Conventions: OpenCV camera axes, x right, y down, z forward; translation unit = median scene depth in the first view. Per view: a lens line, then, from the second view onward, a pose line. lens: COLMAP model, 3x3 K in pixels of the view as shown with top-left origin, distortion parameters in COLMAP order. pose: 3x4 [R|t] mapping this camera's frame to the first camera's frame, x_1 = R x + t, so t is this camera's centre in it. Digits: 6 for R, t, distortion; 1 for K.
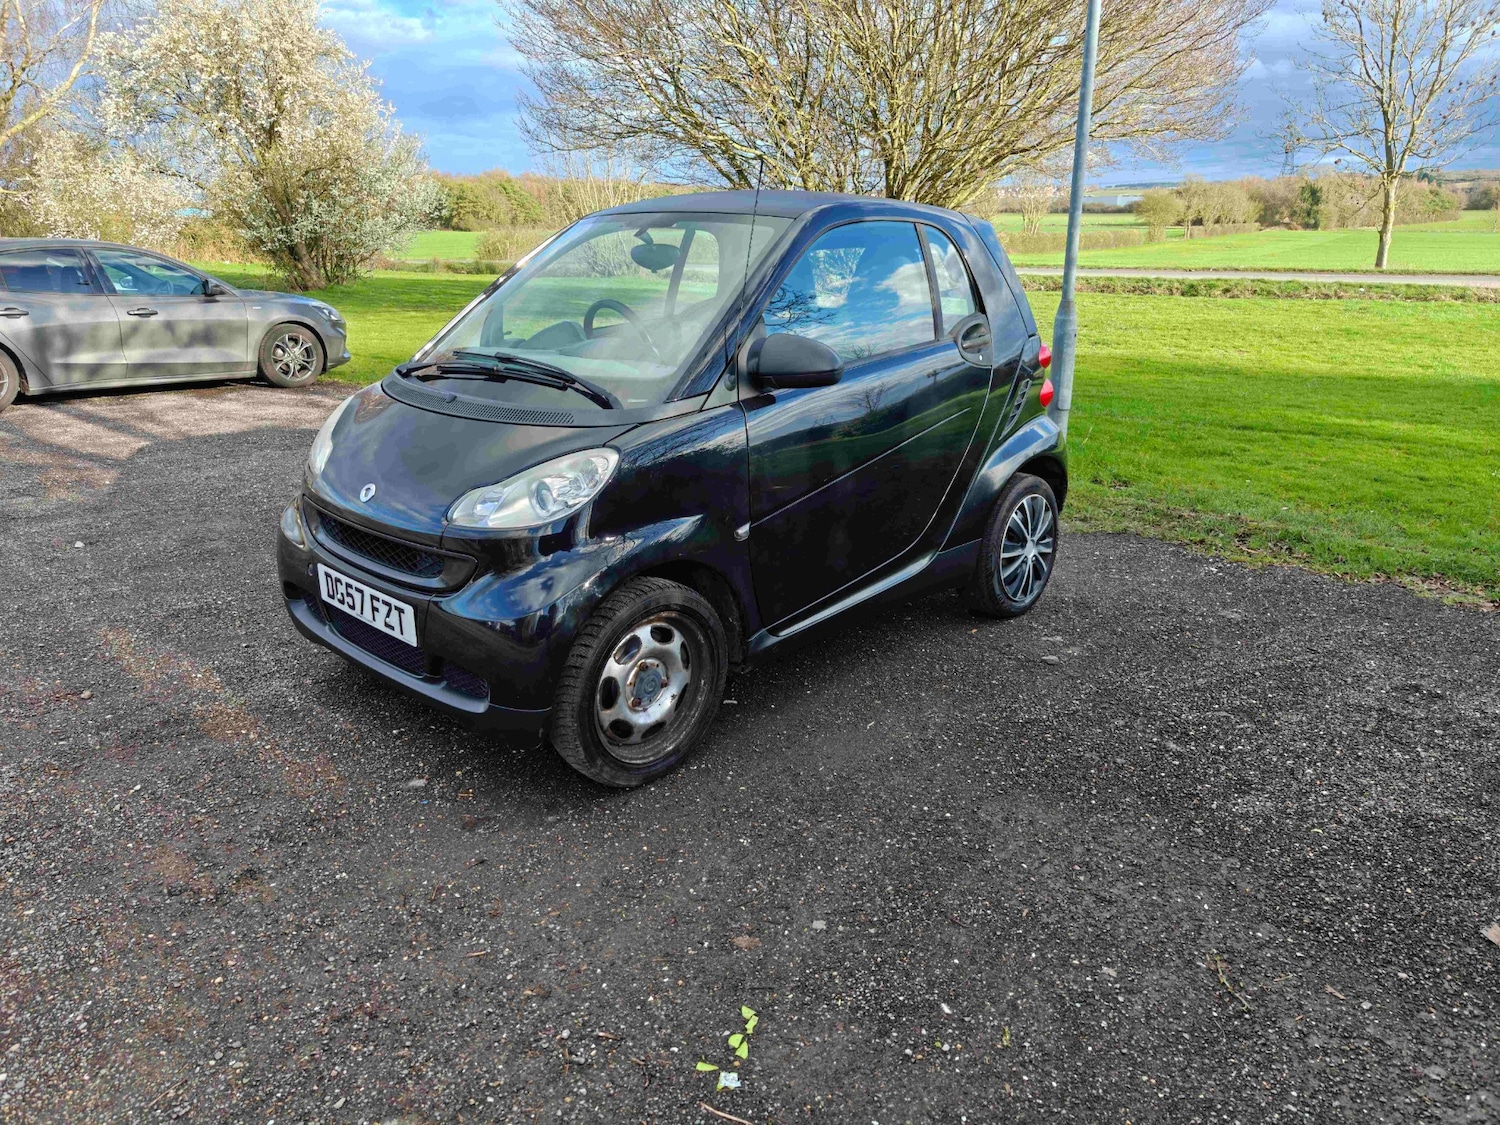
lens RADIAL K [[1045.3, 0, 742.2], [0, 1045.3, 550.7], [0, 0, 1]] dist [0.012931, -0.000410]
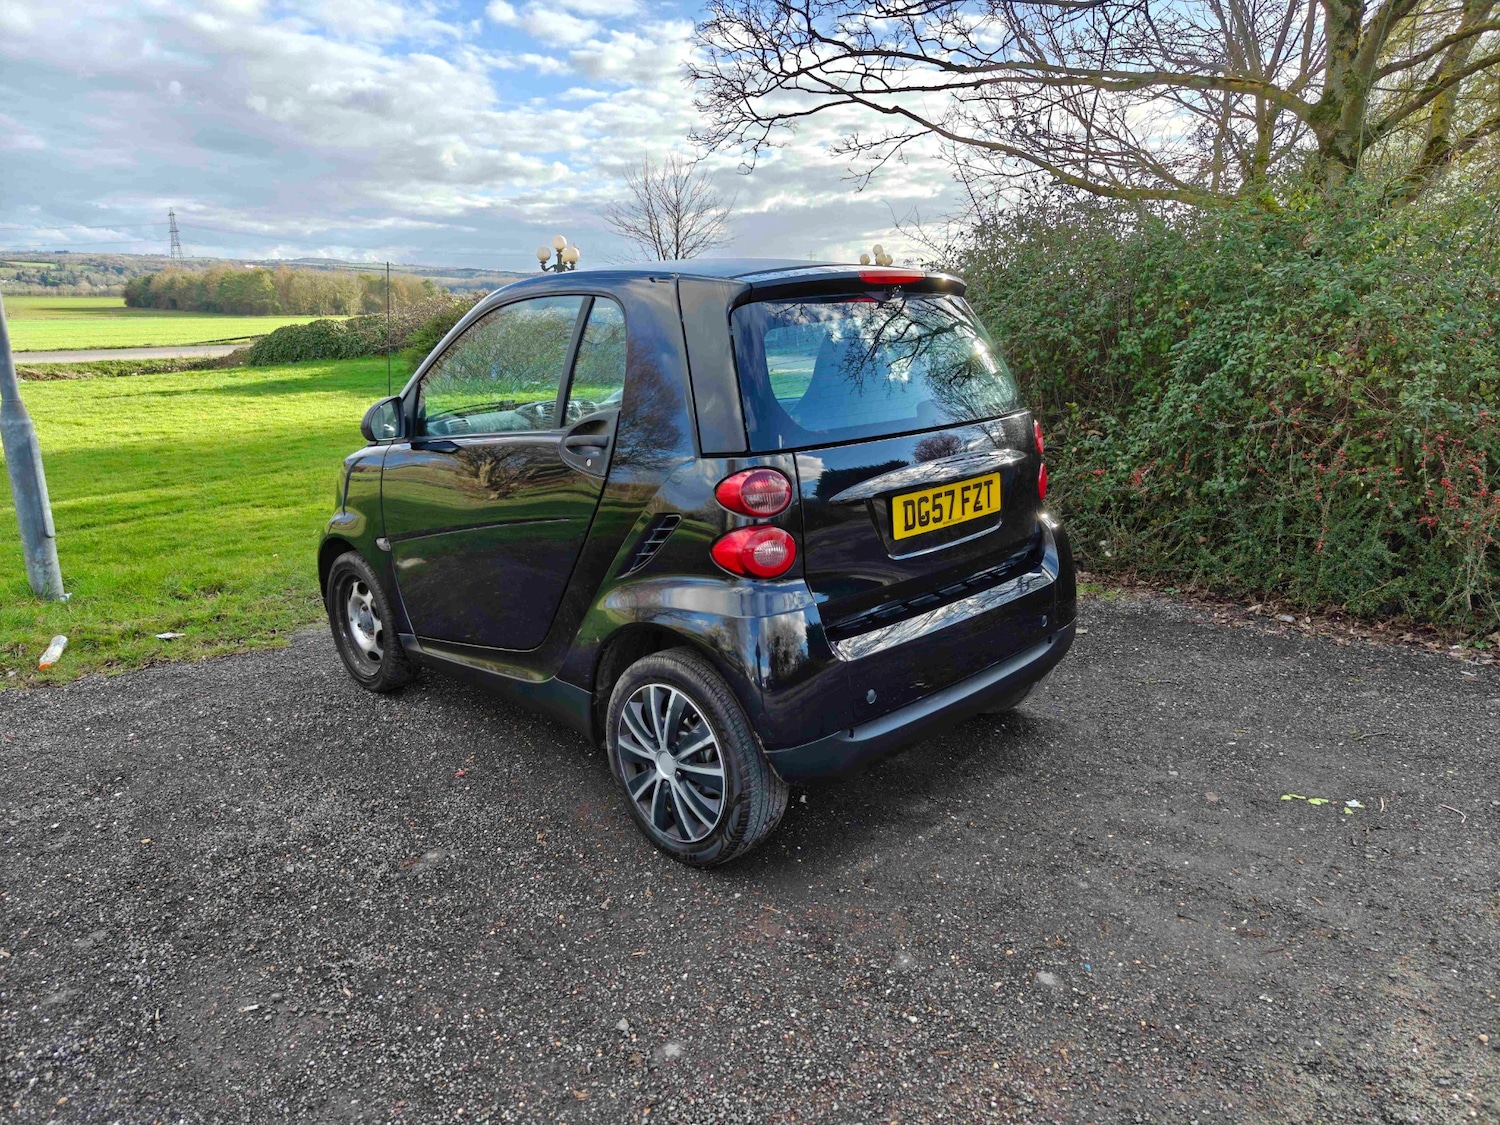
lens RADIAL K [[1045.3, 0, 744.5], [0, 1045.3, 546.4], [0, 0, 1]] dist [0.012931, -0.000410]
pose [[0.075239, -0.229943, 0.970291, -0.608730], [0.304828, 0.931773, 0.197177, -0.185103], [-0.949431, 0.280937, 0.140199, 0.600331]]
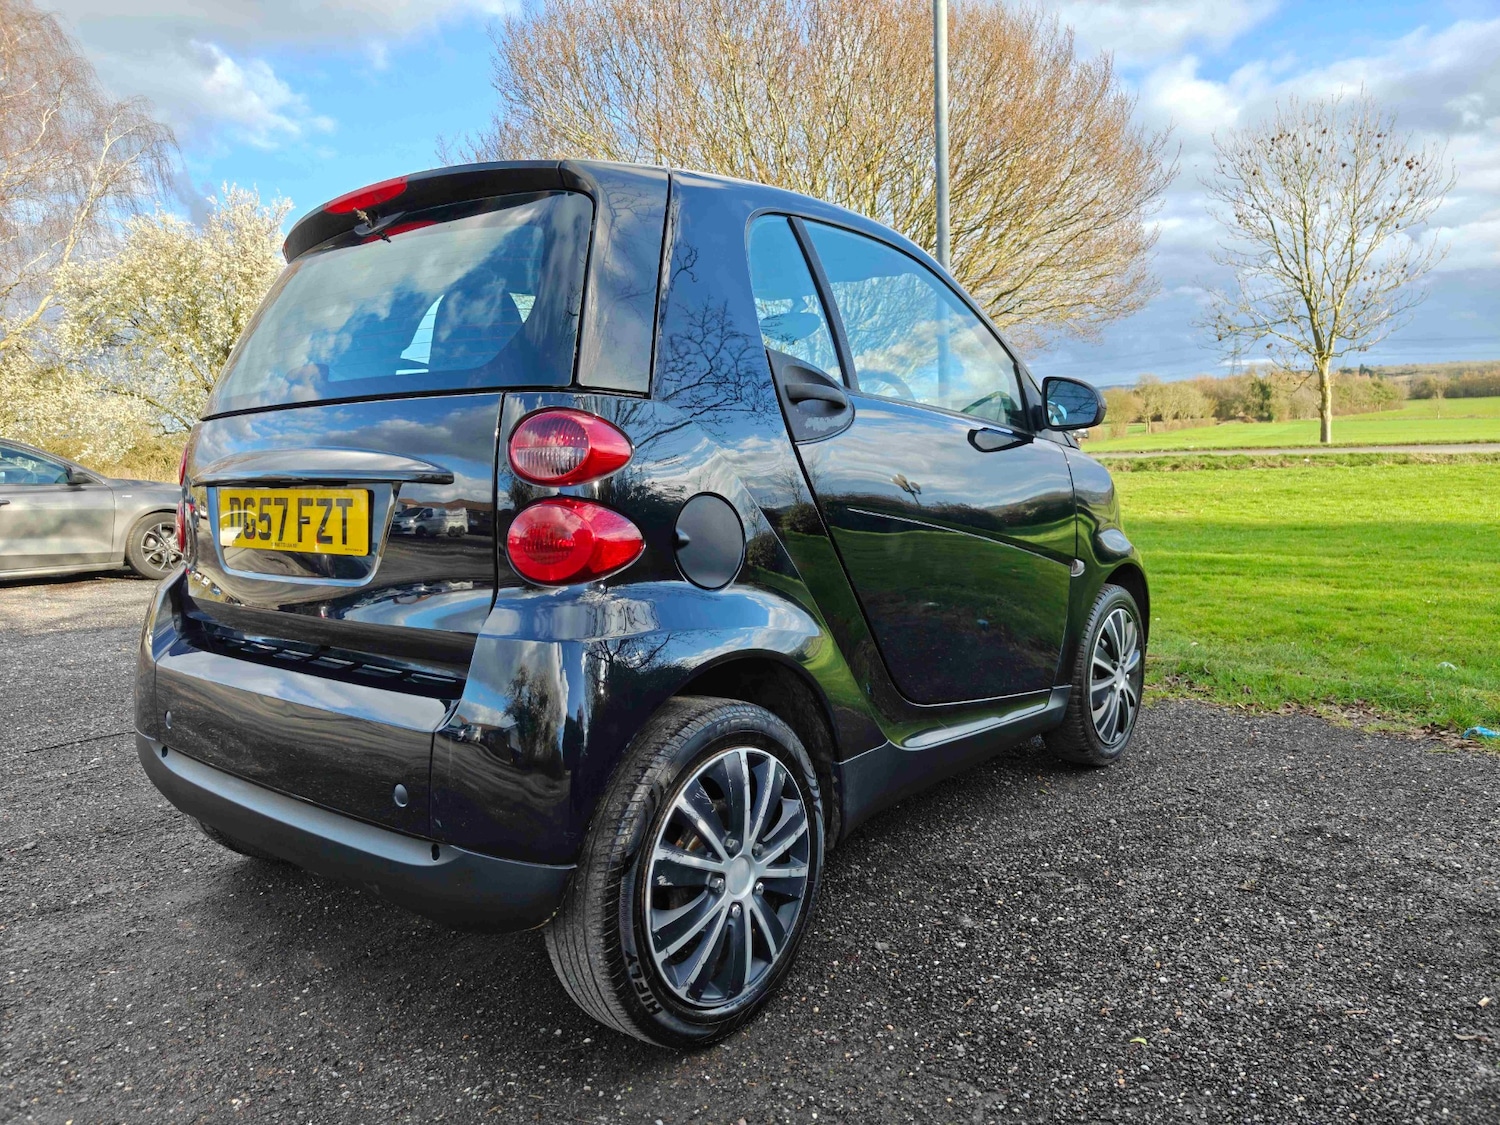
lens RADIAL K [[1045.3, 0, 747.5], [0, 1045.3, 553.6], [0, 0, 1]] dist [0.012931, -0.000410]
pose [[0.999151, -0.037768, 0.016461, 0.168051], [0.040208, 0.981018, -0.189701, 0.045856], [-0.008984, 0.190202, 0.981704, 0.165969]]
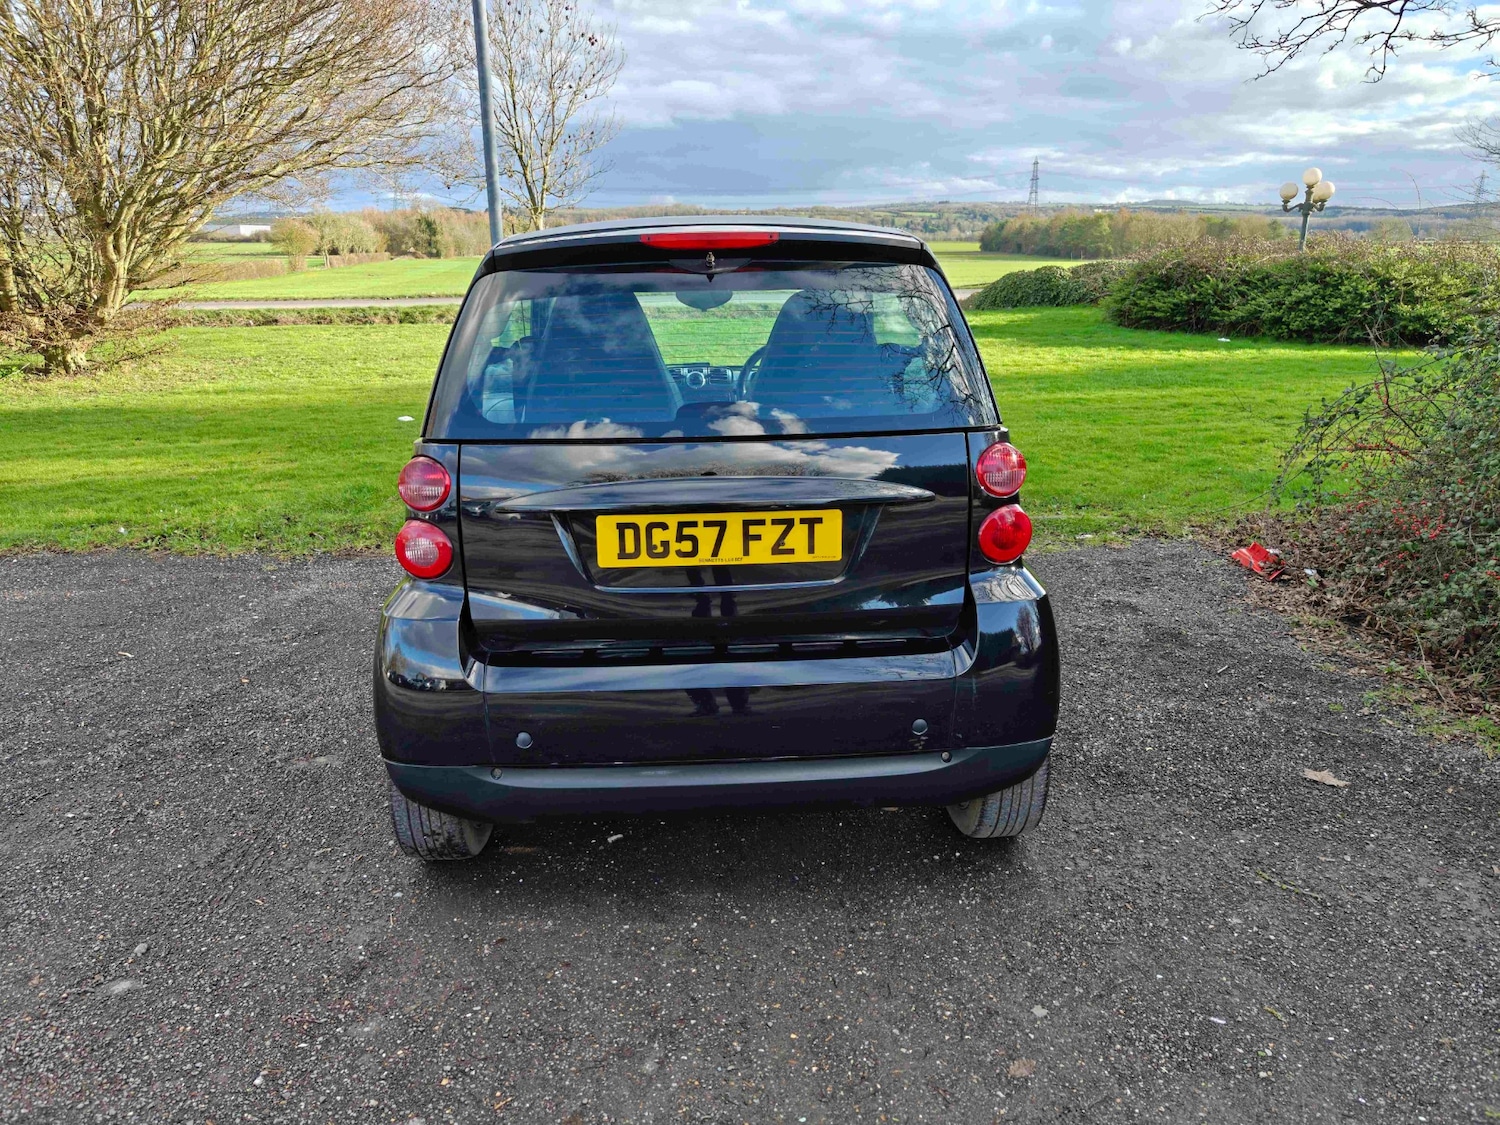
lens RADIAL K [[1045.3, 0, 739.1], [0, 1045.3, 552.4], [0, 0, 1]] dist [0.012931, -0.000410]
pose [[0.727820, -0.196286, 0.657077, -0.307929], [0.212064, 0.975618, 0.056547, -0.070137], [-0.652155, 0.098186, 0.751700, 0.206166]]
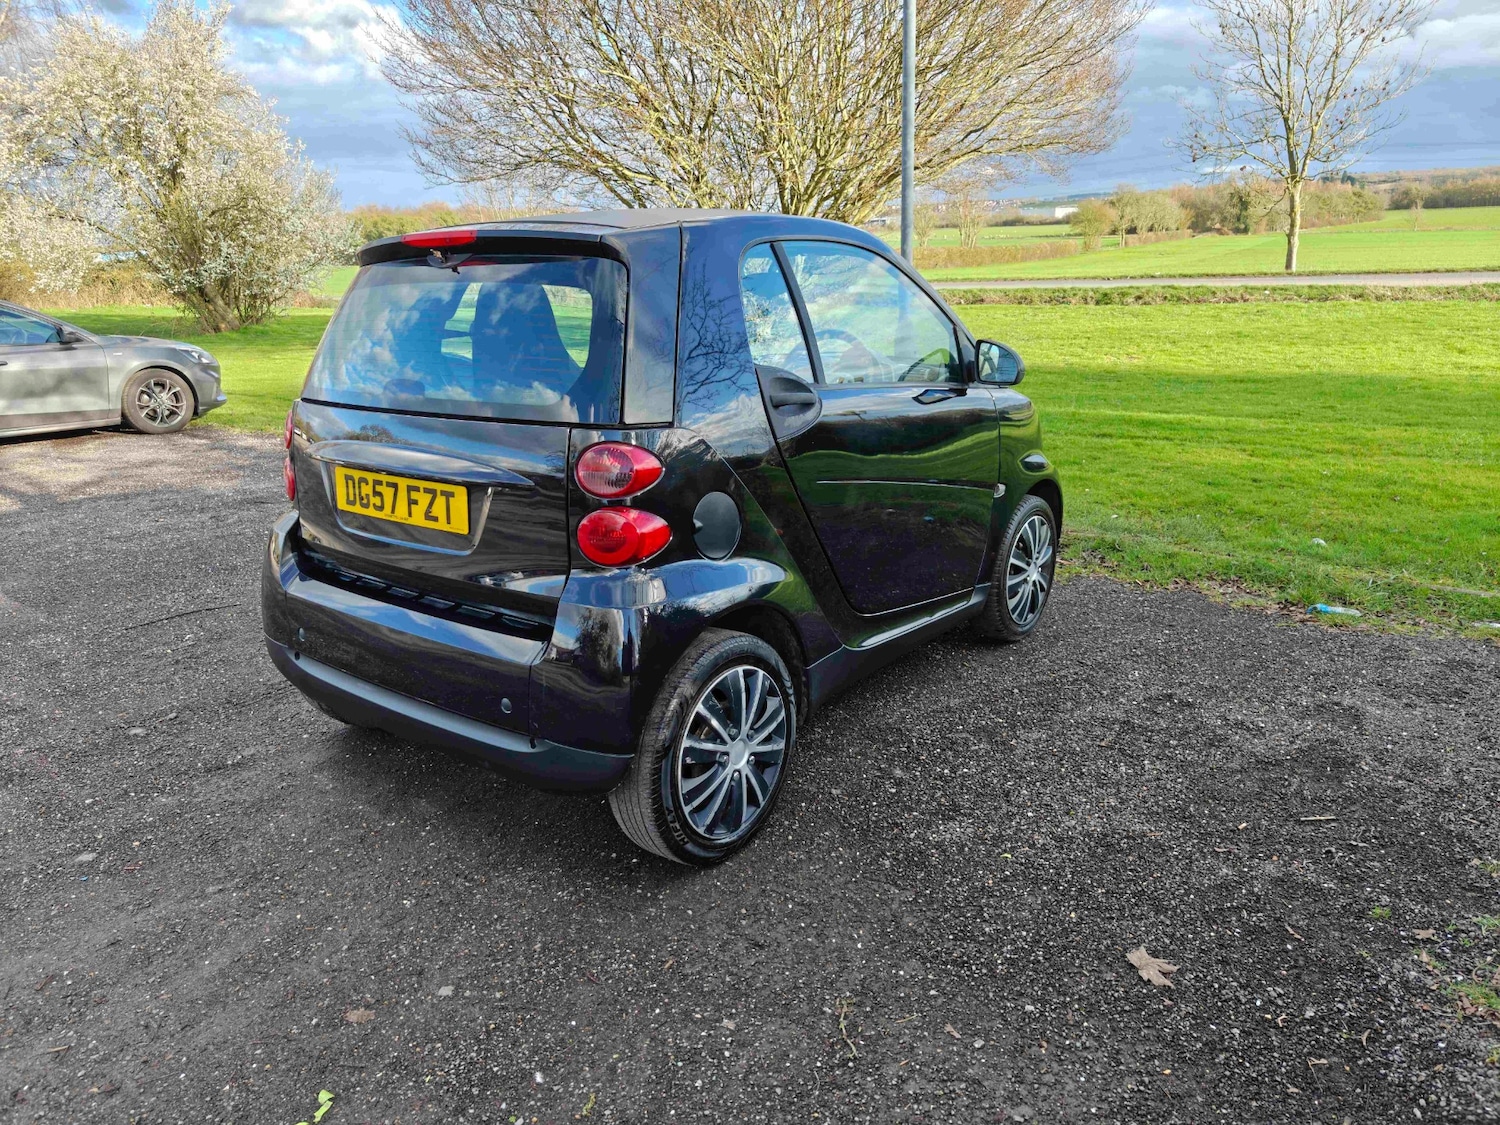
lens RADIAL K [[1045.3, 0, 740.4], [0, 1045.3, 555.3], [0, 0, 1]] dist [0.012931, -0.000410]
pose [[0.998301, -0.045824, 0.035986, 0.153573], [0.046401, 0.998805, -0.015362, -0.005377], [-0.035239, 0.017005, 0.999234, 0.015083]]
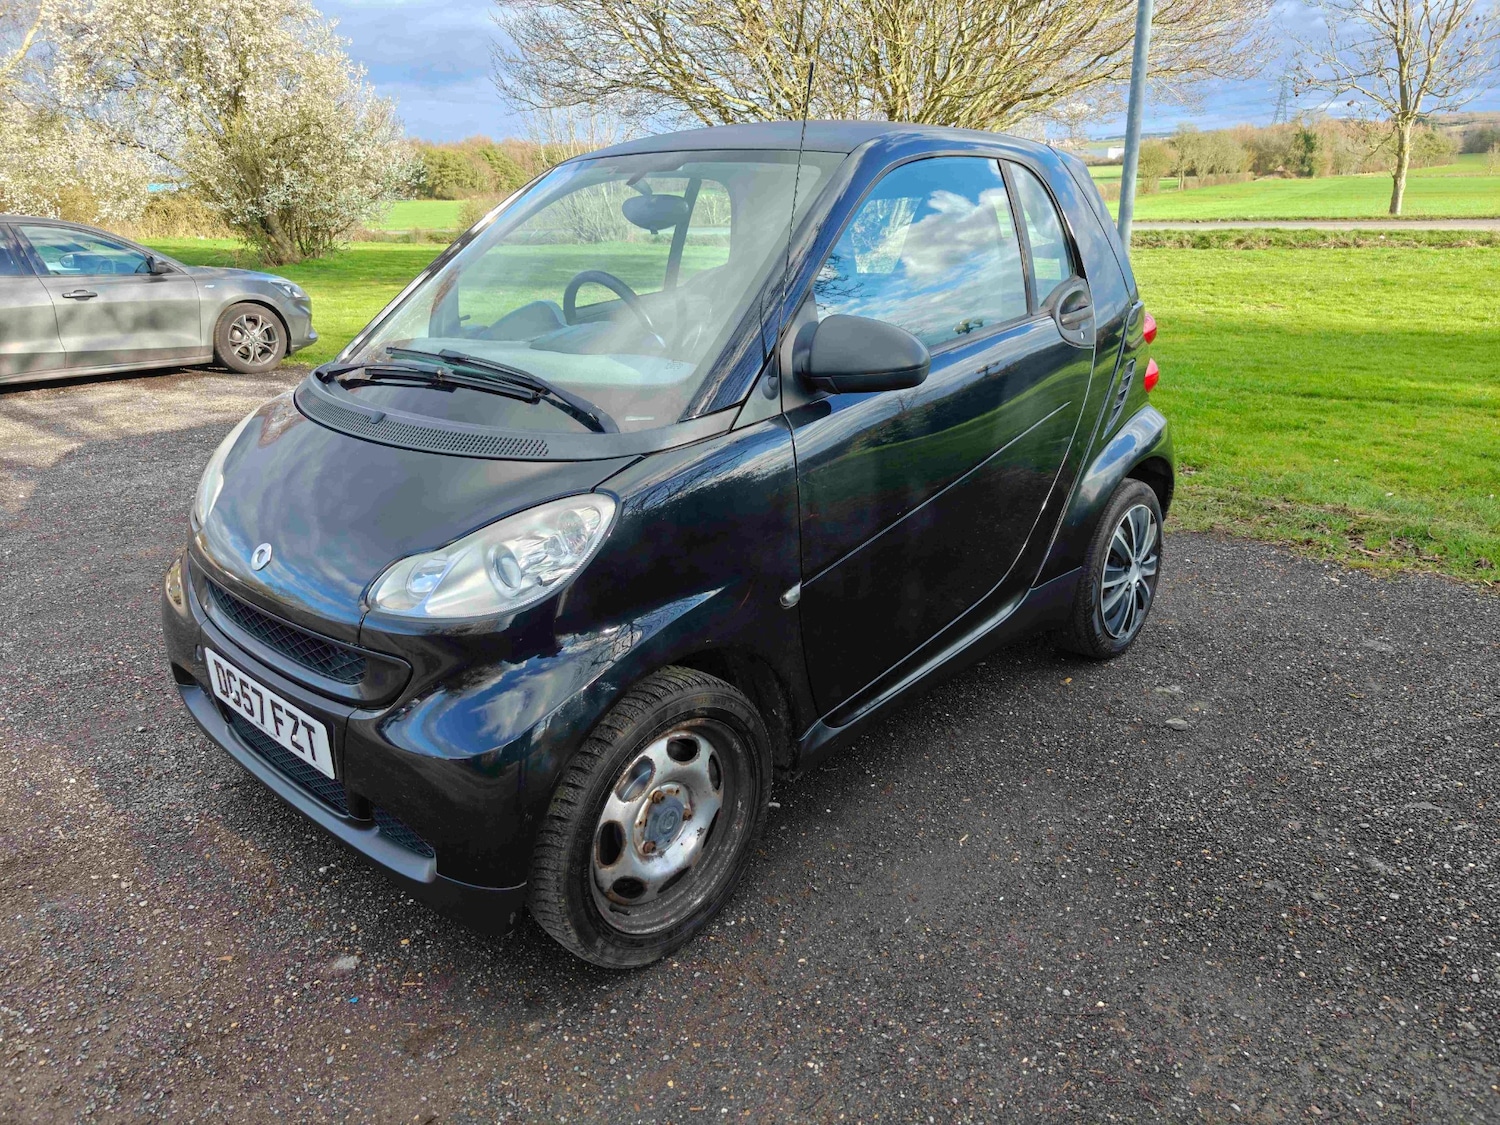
lens RADIAL K [[1045.3, 0, 741.2], [0, 1045.3, 550.7], [0, 0, 1]] dist [0.012931, -0.000410]
pose [[0.999680, -0.025139, 0.002703, -0.021301], [0.025037, 0.999149, 0.032775, -0.044703], [-0.003525, -0.032697, 0.999459, 0.175257]]
